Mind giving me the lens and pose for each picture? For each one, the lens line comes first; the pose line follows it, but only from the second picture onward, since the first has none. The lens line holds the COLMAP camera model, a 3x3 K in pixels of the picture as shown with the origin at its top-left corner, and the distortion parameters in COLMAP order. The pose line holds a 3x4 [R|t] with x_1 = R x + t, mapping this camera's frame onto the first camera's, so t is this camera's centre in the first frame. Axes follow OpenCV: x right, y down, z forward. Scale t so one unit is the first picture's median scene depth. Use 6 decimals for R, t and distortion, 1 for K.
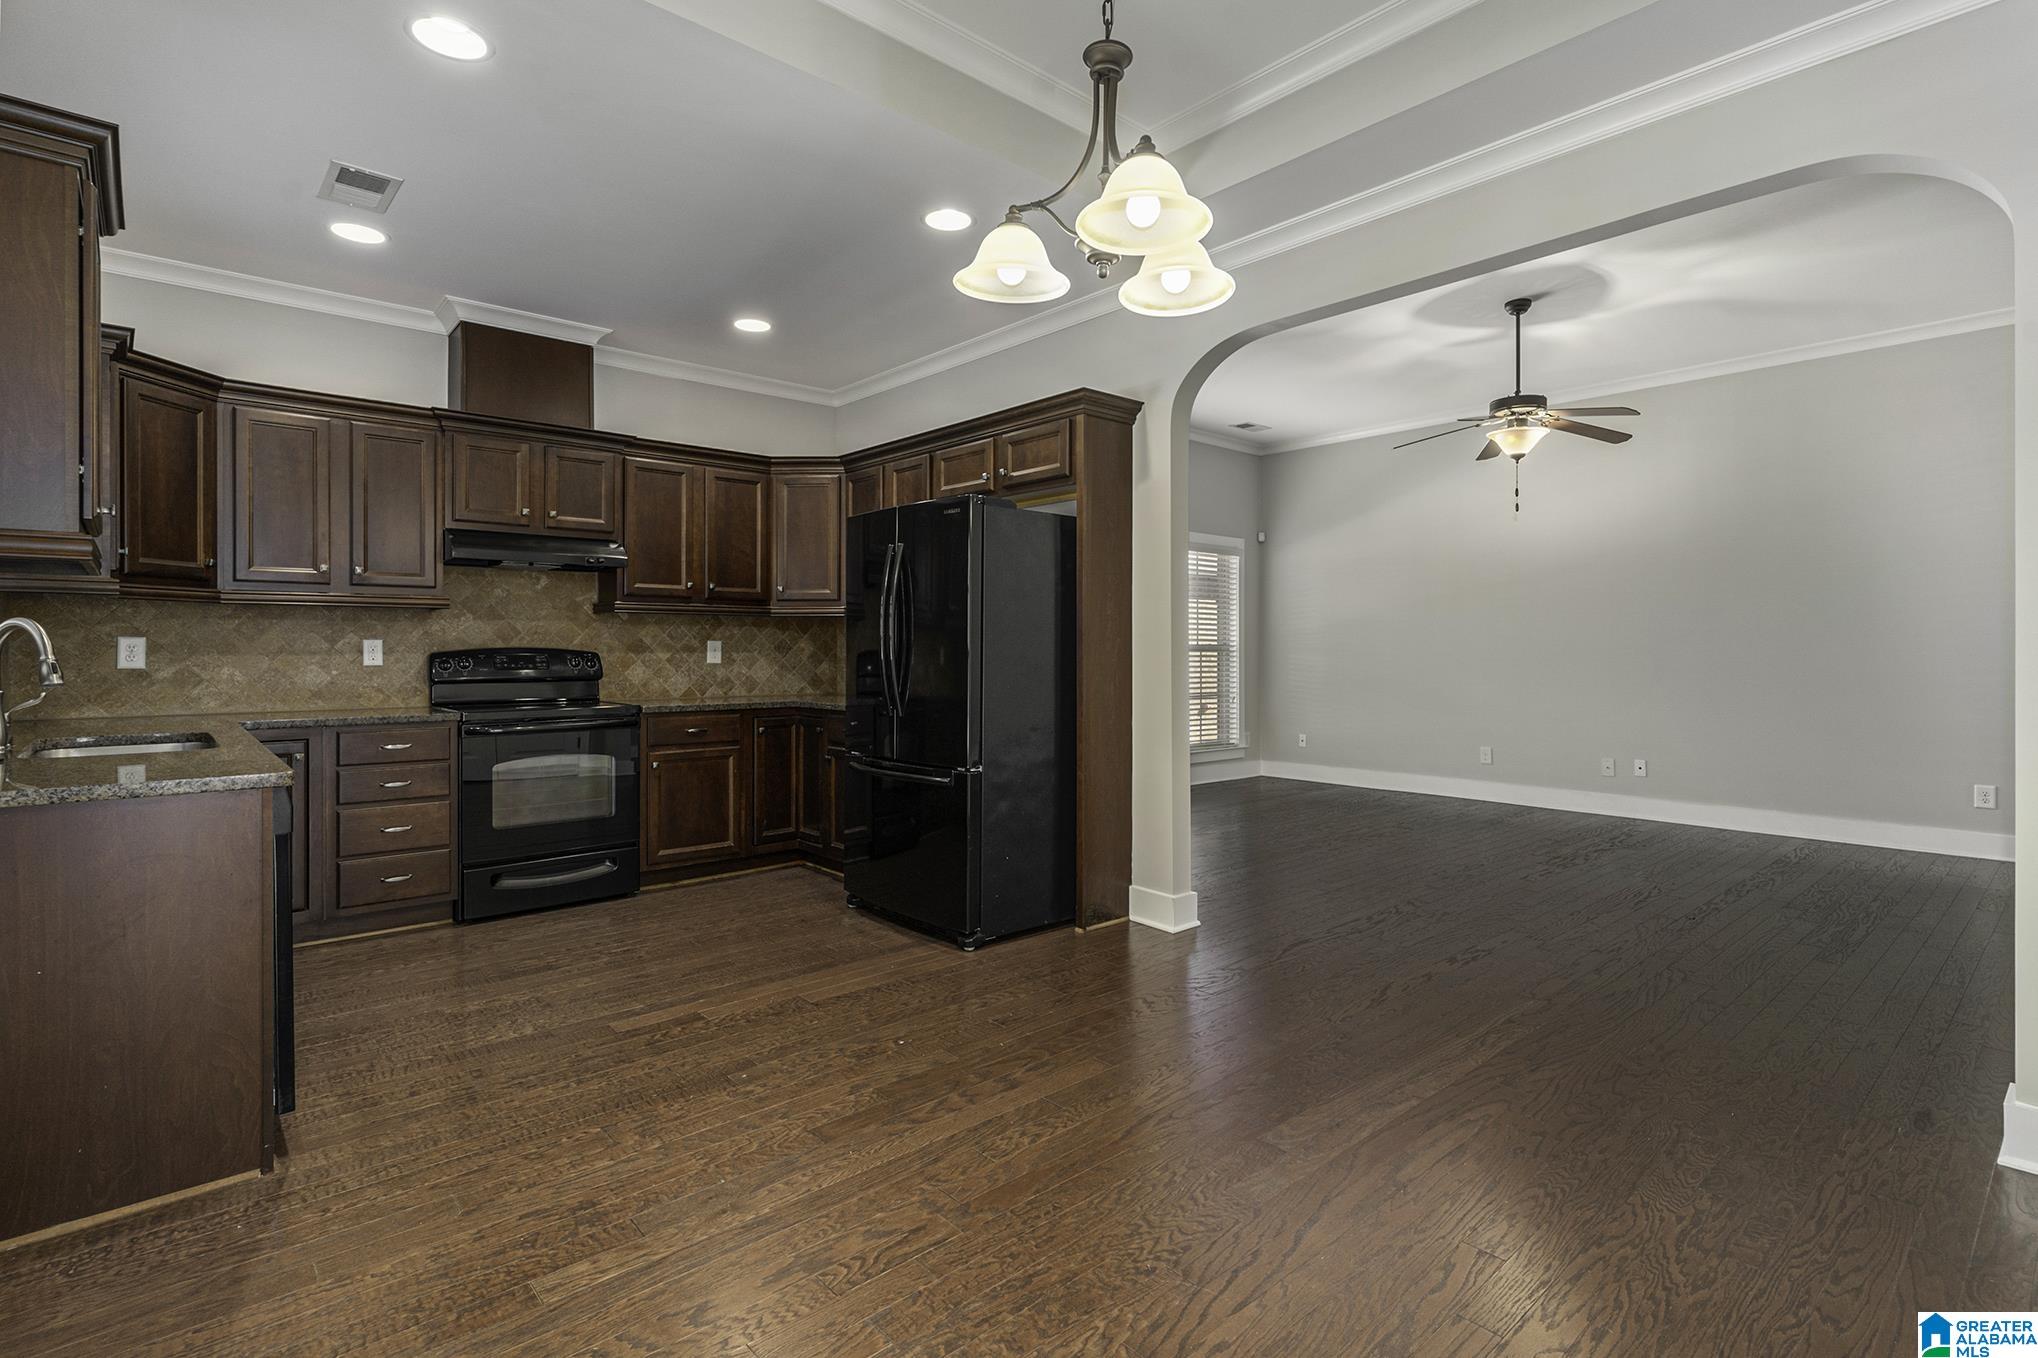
lens RADIAL K [[973.6, 0, 1027.3], [0, 973.6, 654.3], [0, 0, 1]] dist [0.001893, 0.000539]
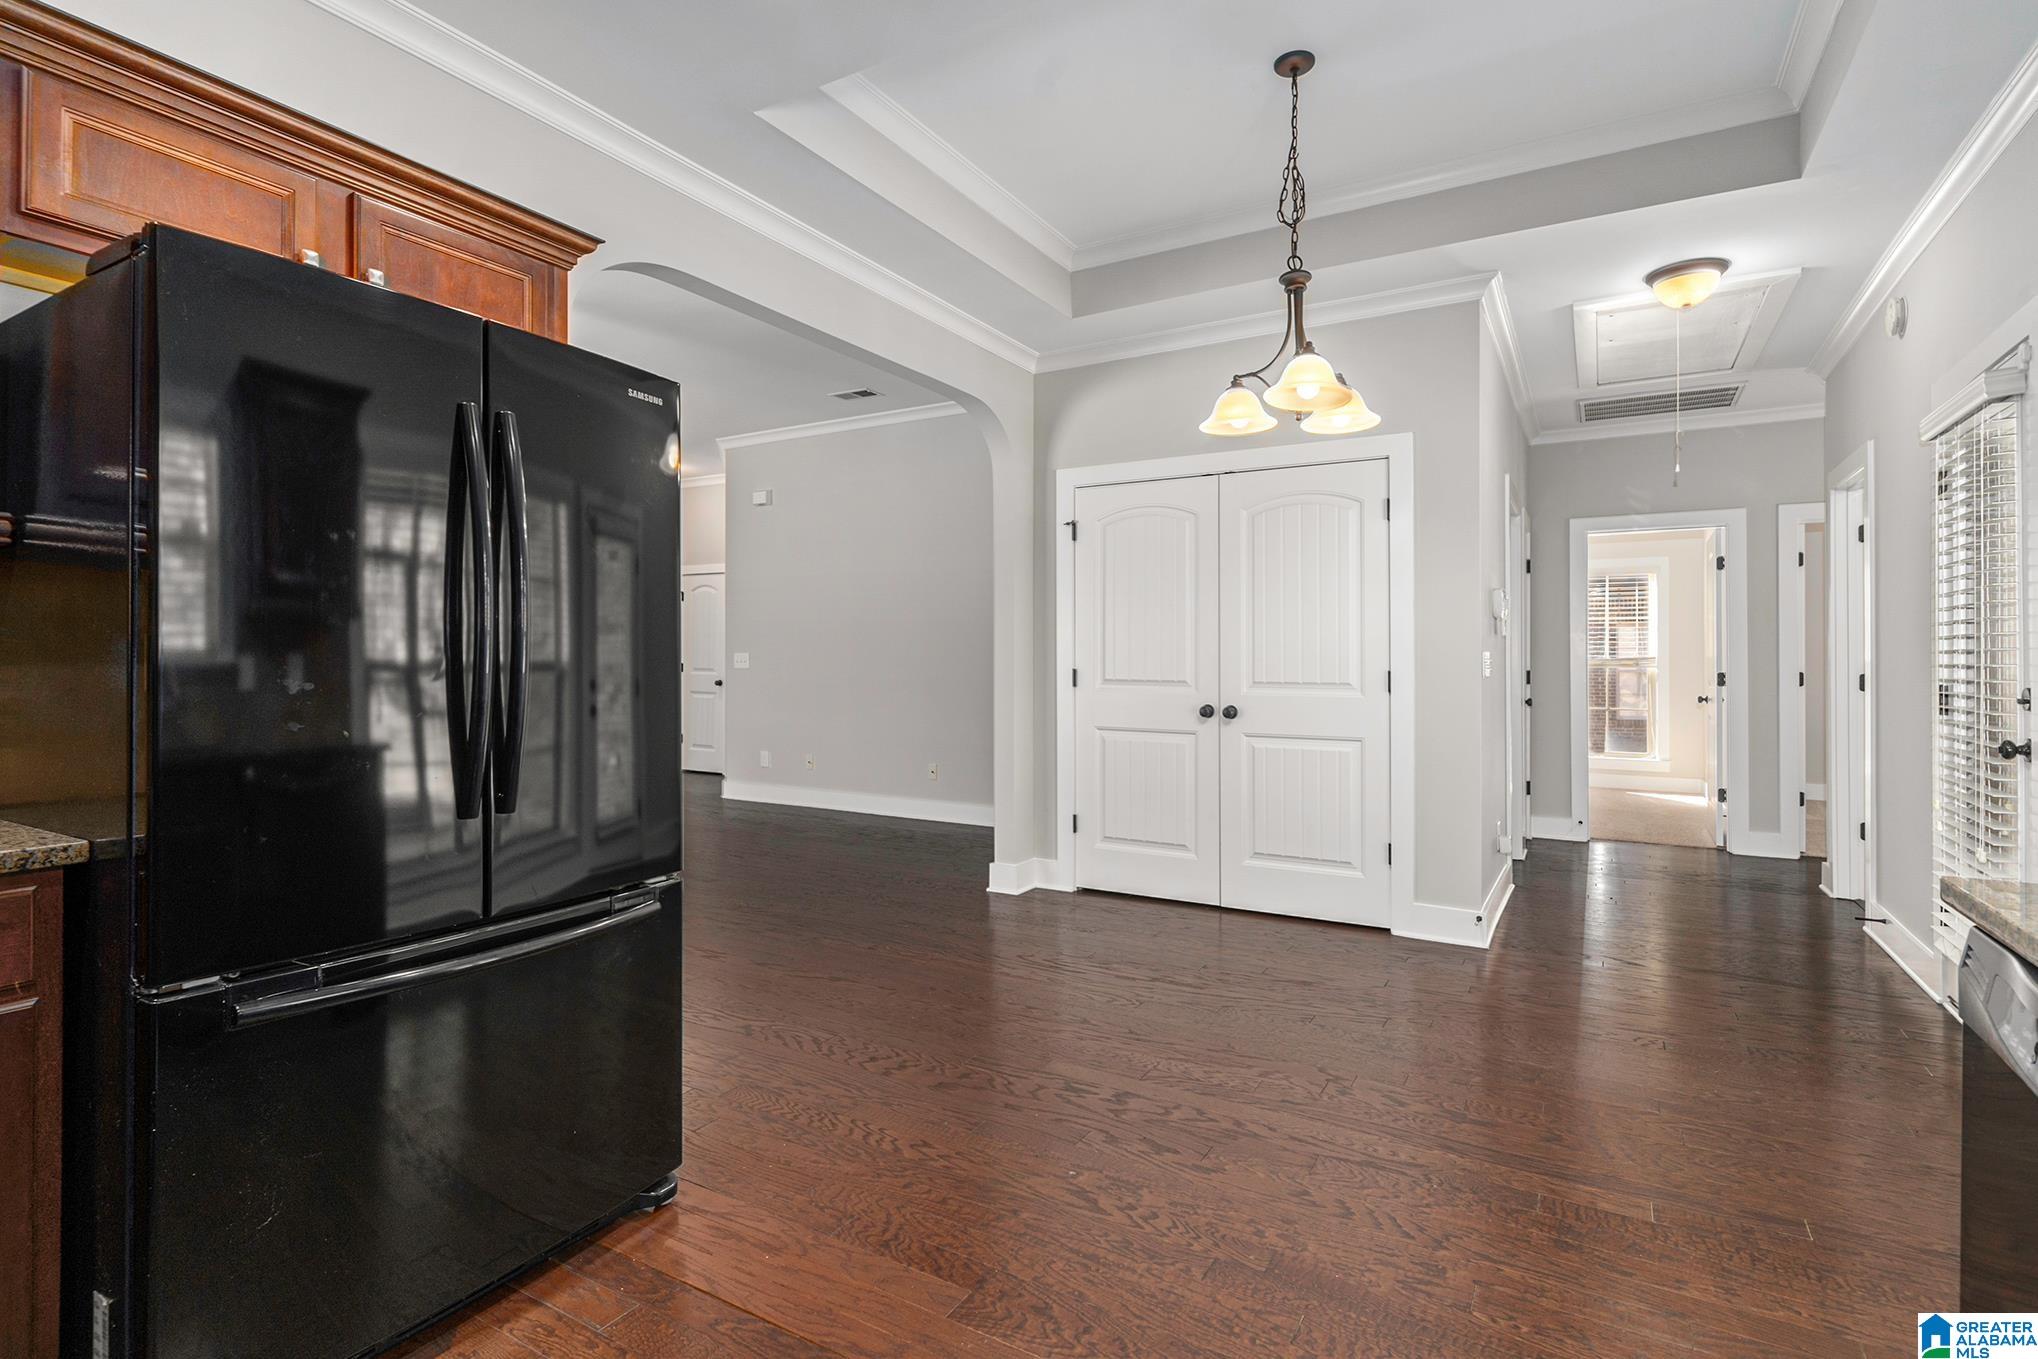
lens RADIAL K [[986.4, 0, 1025.8], [0, 986.4, 654.8], [0, 0, 1]] dist [0.001095, -0.000665]
pose [[-0.308555, 0.004168, 0.951197, -0.586235], [0.001320, 0.999991, -0.003954, -0.004481], [-0.951206, 0.000035, -0.308558, 0.870196]]
